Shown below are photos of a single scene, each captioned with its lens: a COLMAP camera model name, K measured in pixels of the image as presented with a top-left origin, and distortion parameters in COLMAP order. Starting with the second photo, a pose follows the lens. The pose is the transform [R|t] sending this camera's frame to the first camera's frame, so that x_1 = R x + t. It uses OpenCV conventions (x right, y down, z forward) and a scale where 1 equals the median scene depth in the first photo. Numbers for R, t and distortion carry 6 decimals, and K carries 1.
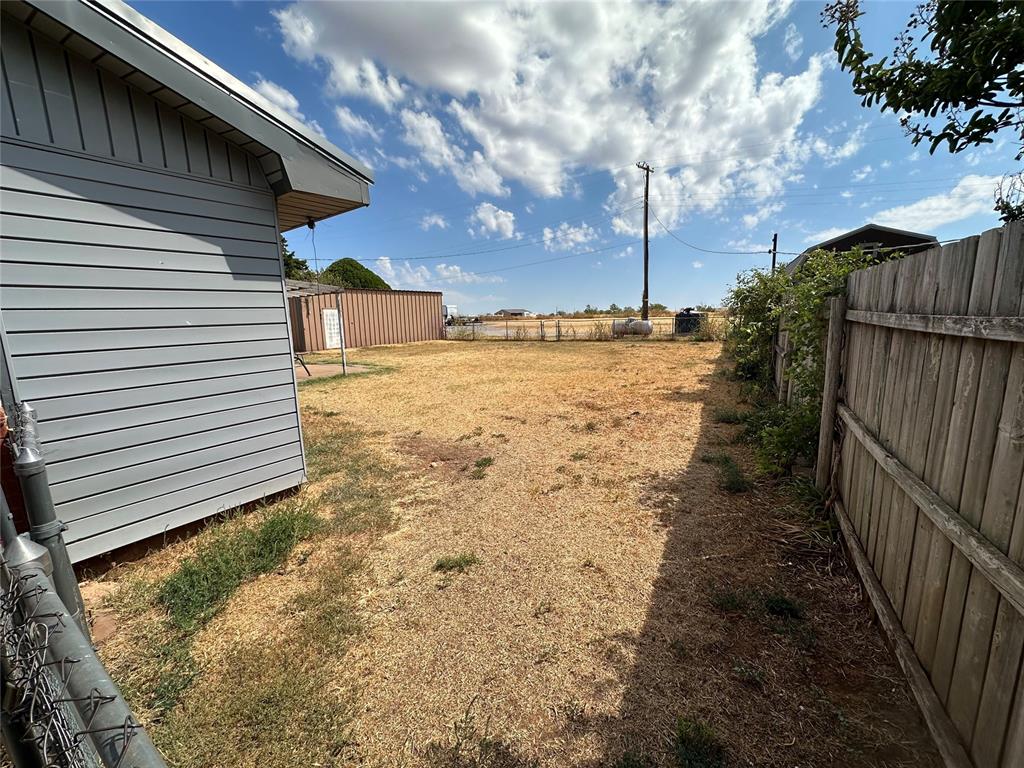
lens RADIAL K [[408.5, 0, 512.0], [0, 408.5, 384.0], [0, 0, 1]] dist [-0.003438, 0.000410]
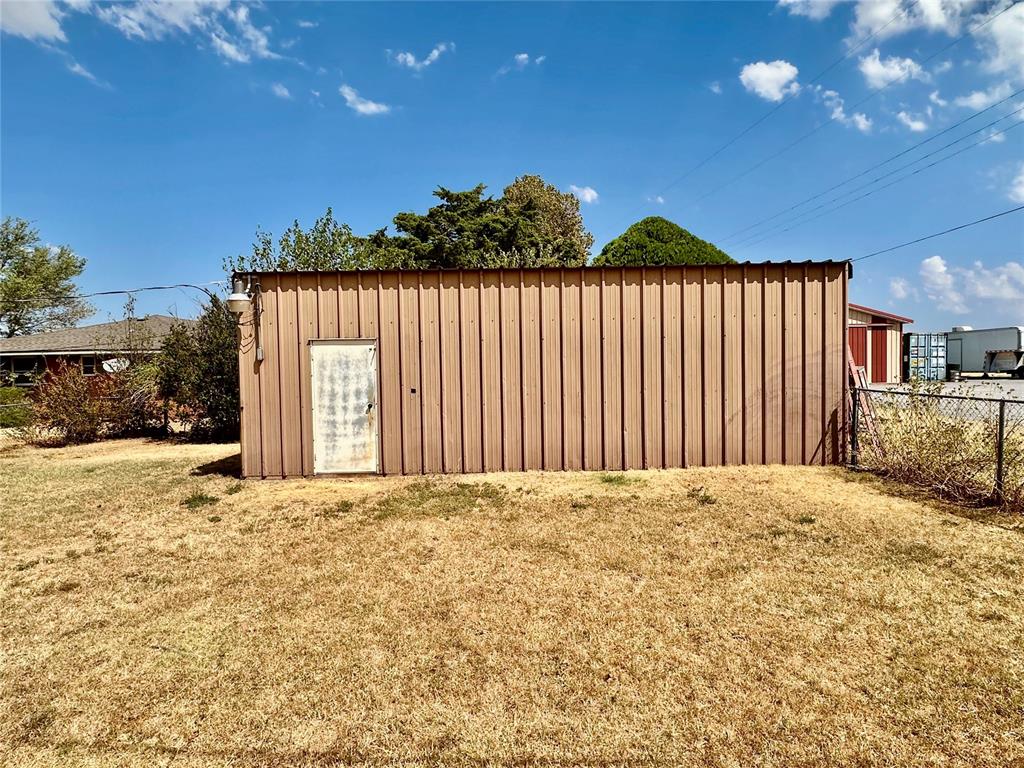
lens RADIAL K [[571.3, 0, 512.0], [0, 571.3, 384.0], [0, 0, 1]] dist [-0.000739, 0.000272]
pose [[0.589235, 0.016164, -0.807800, -0.025812], [-0.126576, 0.989301, -0.072533, -0.108685], [0.797985, 0.144987, 0.584977, 0.673109]]
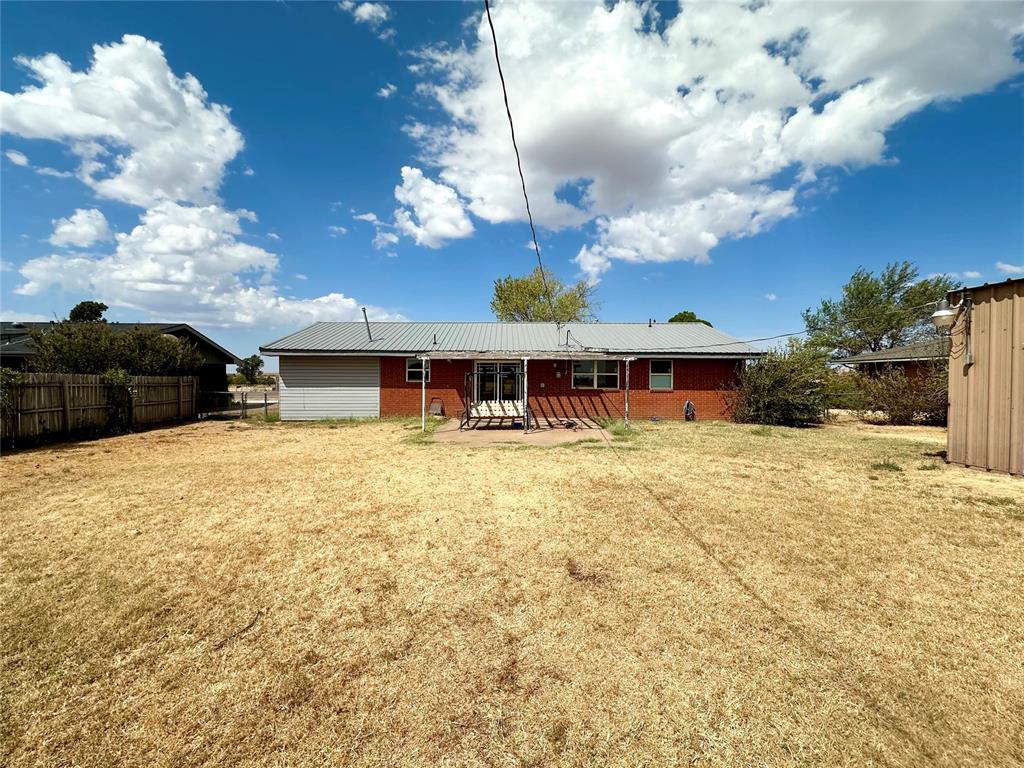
lens RADIAL K [[408.5, 0, 512.0], [0, 408.5, 384.0], [0, 0, 1]] dist [-0.003438, 0.000410]
pose [[-0.787747, 0.015229, -0.615811, 0.027390], [-0.102573, 0.982495, 0.155508, -0.125118], [0.607399, 0.185666, -0.772395, 0.770841]]
